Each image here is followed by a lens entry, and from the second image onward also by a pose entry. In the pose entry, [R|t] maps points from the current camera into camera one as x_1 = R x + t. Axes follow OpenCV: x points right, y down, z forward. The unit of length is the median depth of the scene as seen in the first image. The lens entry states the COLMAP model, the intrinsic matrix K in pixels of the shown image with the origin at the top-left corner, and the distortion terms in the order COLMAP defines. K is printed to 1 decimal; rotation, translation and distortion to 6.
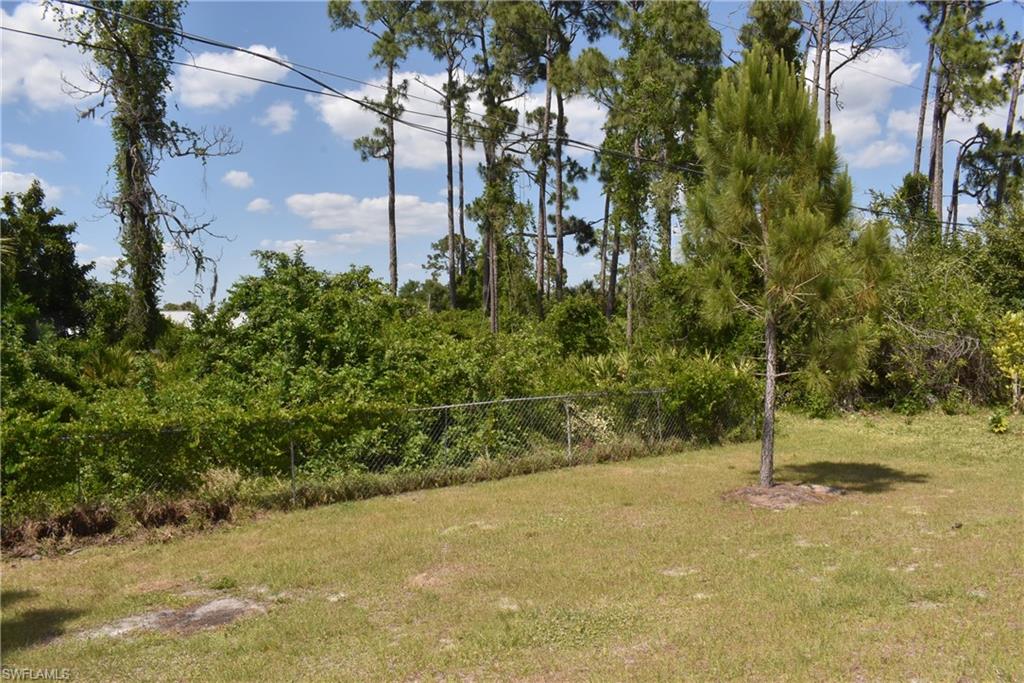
lens RADIAL K [[797.0, 0, 507.9], [0, 797.0, 342.1], [0, 0, 1]] dist [-0.095467, 0.014465]
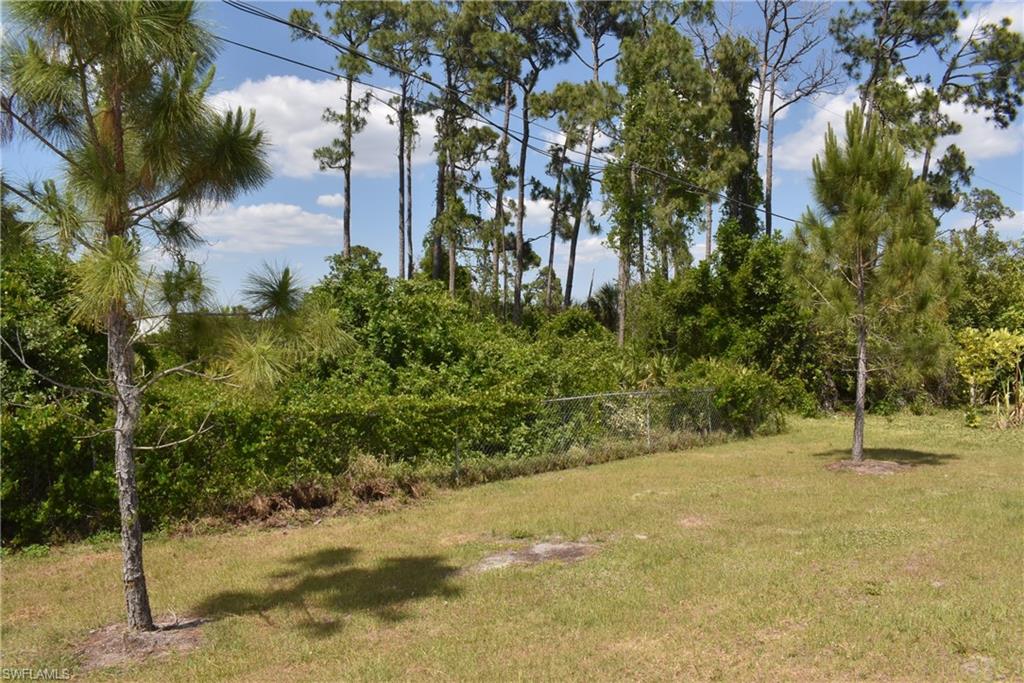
lens RADIAL K [[797.0, 0, 507.9], [0, 797.0, 342.1], [0, 0, 1]] dist [-0.095467, 0.014465]
pose [[0.989040, 0.017481, 0.146608, -0.212589], [-0.014718, 0.999693, -0.019914, 0.015654], [-0.146911, 0.017538, 0.988994, -0.073188]]
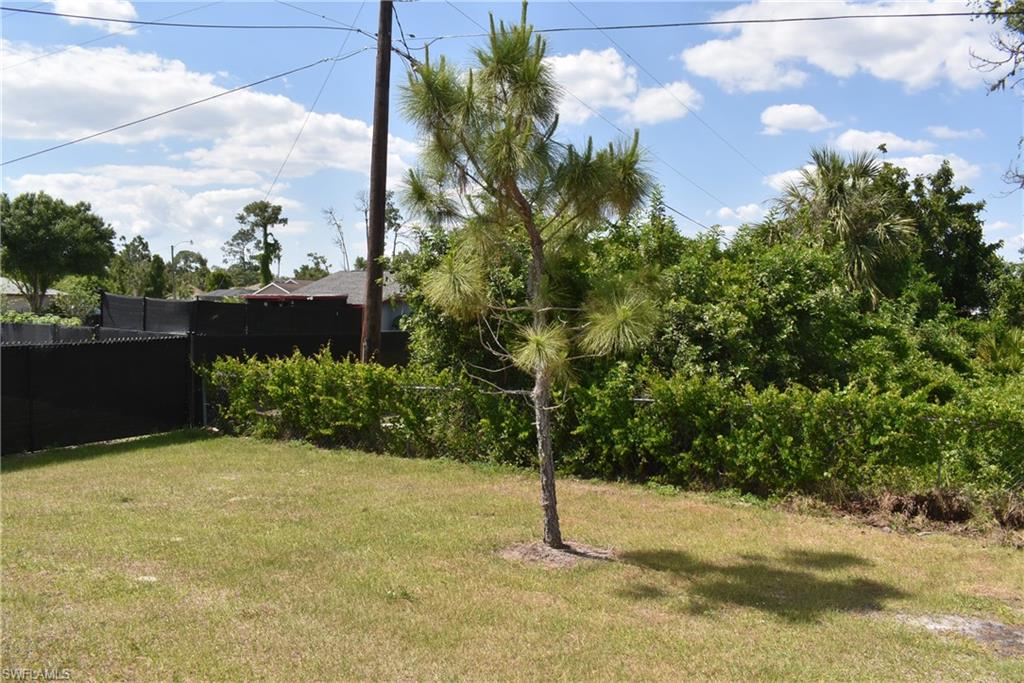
lens RADIAL K [[797.0, 0, 507.9], [0, 797.0, 342.1], [0, 0, 1]] dist [-0.095467, 0.014465]
pose [[0.482176, 0.072748, -0.873049, 0.013635], [-0.049486, 0.997217, 0.055764, -0.001350], [0.874676, 0.016315, 0.484434, 0.019741]]
